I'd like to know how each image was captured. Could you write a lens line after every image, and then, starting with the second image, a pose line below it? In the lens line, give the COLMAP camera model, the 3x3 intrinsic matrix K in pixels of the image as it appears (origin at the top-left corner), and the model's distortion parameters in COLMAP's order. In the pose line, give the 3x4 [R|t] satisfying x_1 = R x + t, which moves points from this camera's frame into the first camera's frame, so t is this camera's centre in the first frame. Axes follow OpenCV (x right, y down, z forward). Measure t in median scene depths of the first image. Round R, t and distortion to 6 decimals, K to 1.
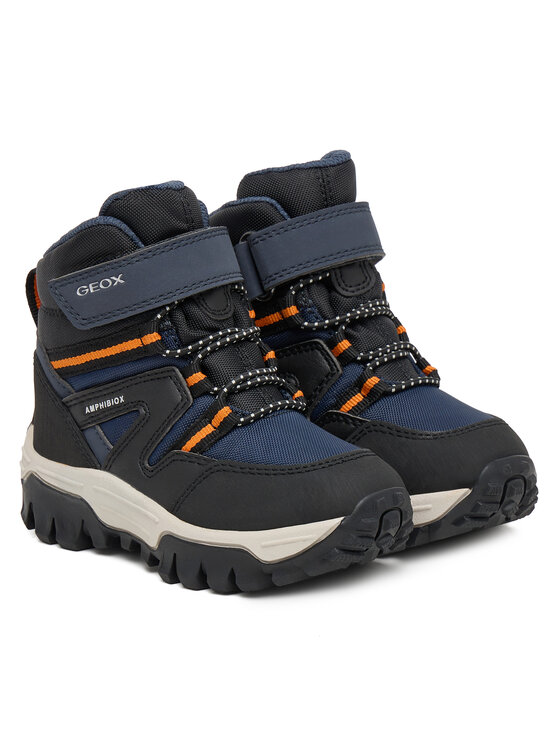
lens RADIAL K [[3076.4, 0, 279.3], [0, 3076.4, 372.9], [0, 0, 1]] dist [-0.805511, 0.000000]
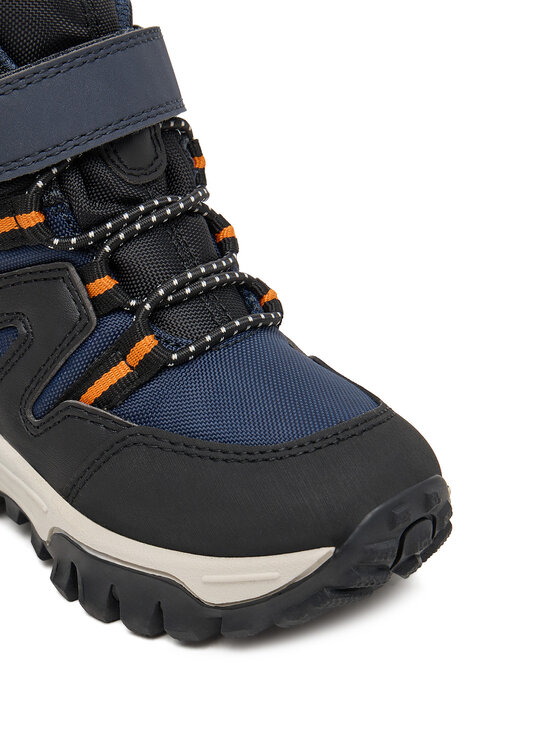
lens RADIAL K [[1613.2, 0, 275.8], [0, 1613.2, 372.0], [0, 0, 1]] dist [-0.139519, 0.000000]
pose [[0.999866, 0.000448, -0.016361, 0.013270], [0.003143, 0.975768, 0.218786, -0.051804], [0.016063, -0.218808, 0.975636, 0.678504]]
